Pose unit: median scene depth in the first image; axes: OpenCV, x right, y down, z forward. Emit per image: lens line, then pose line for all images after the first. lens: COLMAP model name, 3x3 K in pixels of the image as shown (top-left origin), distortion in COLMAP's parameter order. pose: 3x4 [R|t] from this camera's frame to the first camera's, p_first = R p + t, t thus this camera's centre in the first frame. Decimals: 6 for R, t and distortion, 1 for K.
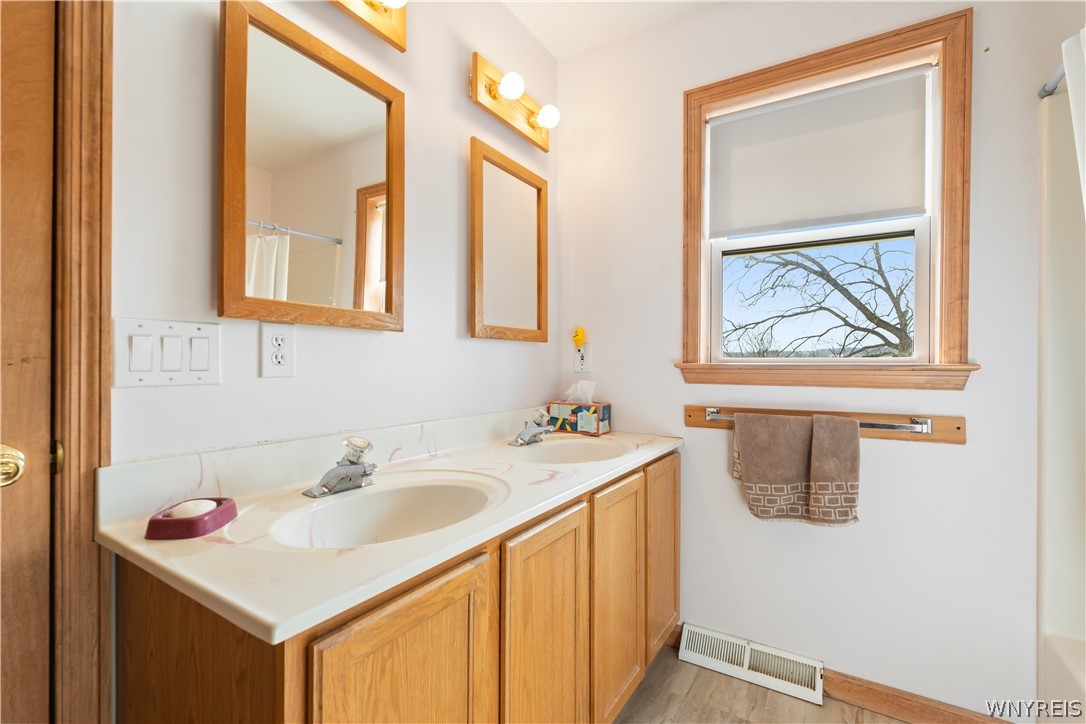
lens RADIAL K [[483.2, 0, 544.8], [0, 483.2, 362.2], [0, 0, 1]] dist [-0.003195, 0.000330]
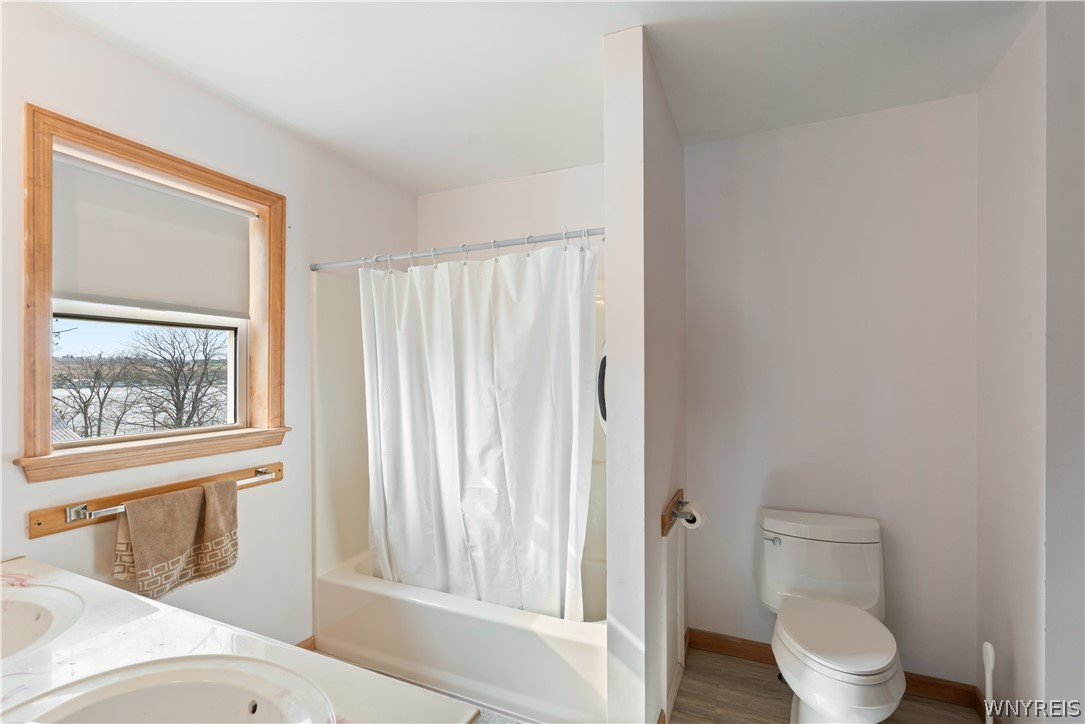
lens RADIAL K [[482.7, 0, 544.3], [0, 482.7, 362.2], [0, 0, 1]] dist [-0.003195, 0.000330]
pose [[-0.134909, 0.010370, 0.990804, -0.691180], [-0.005122, 0.999925, -0.011163, -0.172773], [-0.990845, -0.006581, -0.134846, 0.344415]]
